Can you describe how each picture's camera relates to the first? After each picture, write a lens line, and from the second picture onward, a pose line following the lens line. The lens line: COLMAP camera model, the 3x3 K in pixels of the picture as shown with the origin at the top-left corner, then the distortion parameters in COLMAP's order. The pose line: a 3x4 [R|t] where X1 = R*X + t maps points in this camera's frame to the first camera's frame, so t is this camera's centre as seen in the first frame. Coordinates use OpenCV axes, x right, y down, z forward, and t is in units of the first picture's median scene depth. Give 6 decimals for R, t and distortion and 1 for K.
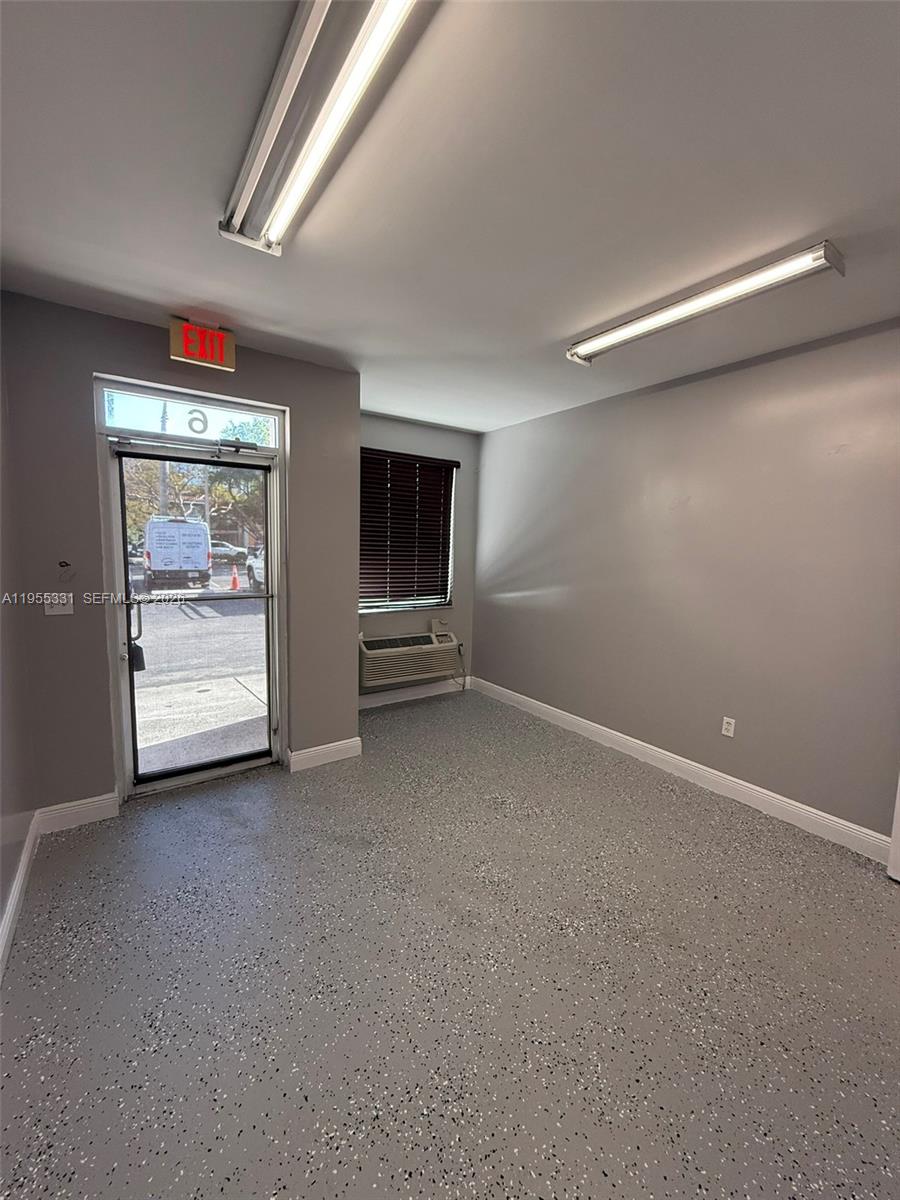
lens RADIAL K [[477.5, 0, 449.8], [0, 477.5, 597.5], [0, 0, 1]] dist [-0.002783, -0.000187]
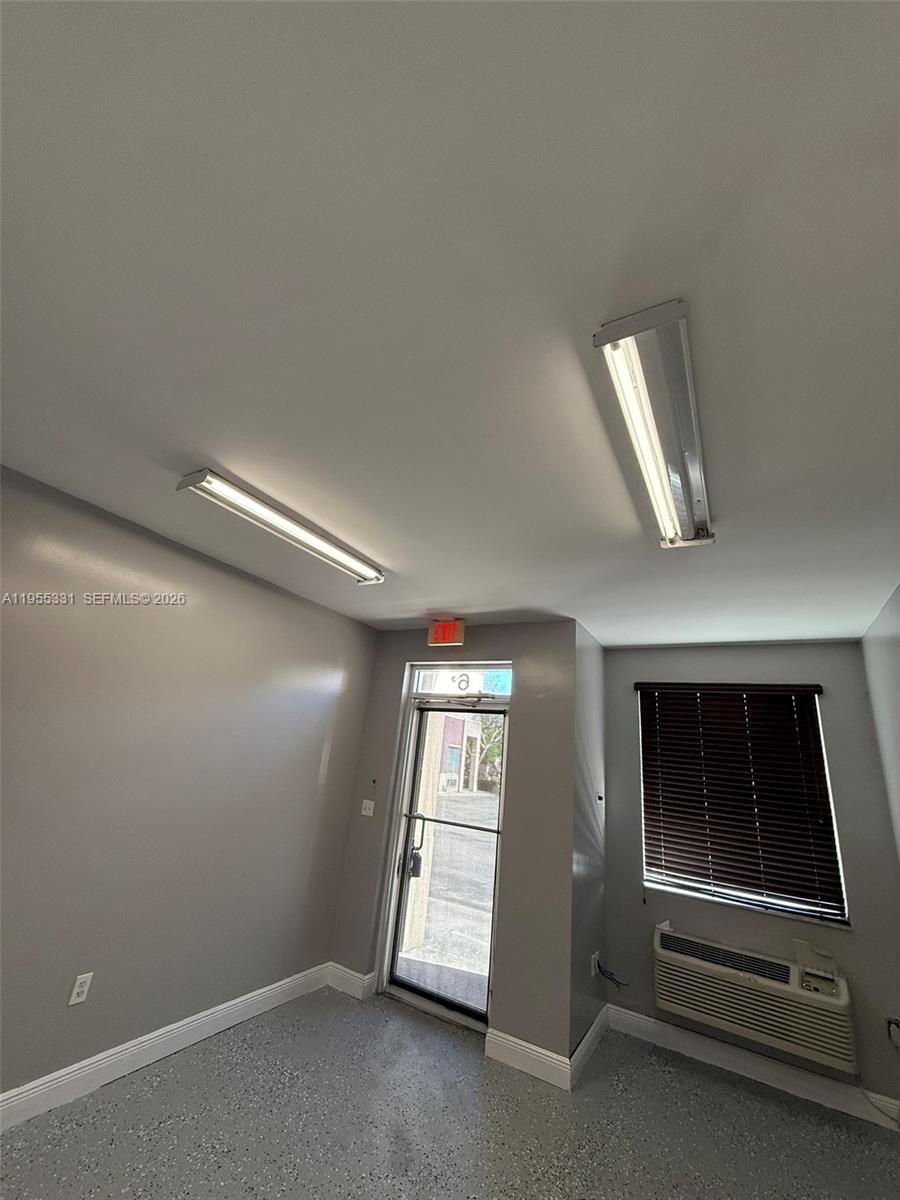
lens RADIAL K [[477.5, 0, 449.8], [0, 477.5, 597.5], [0, 0, 1]] dist [-0.002783, -0.000187]
pose [[0.423132, -0.276507, -0.862846, 0.677256], [-0.190823, 0.903743, -0.383191, -0.049865], [0.885746, 0.326791, 0.329638, 0.405704]]
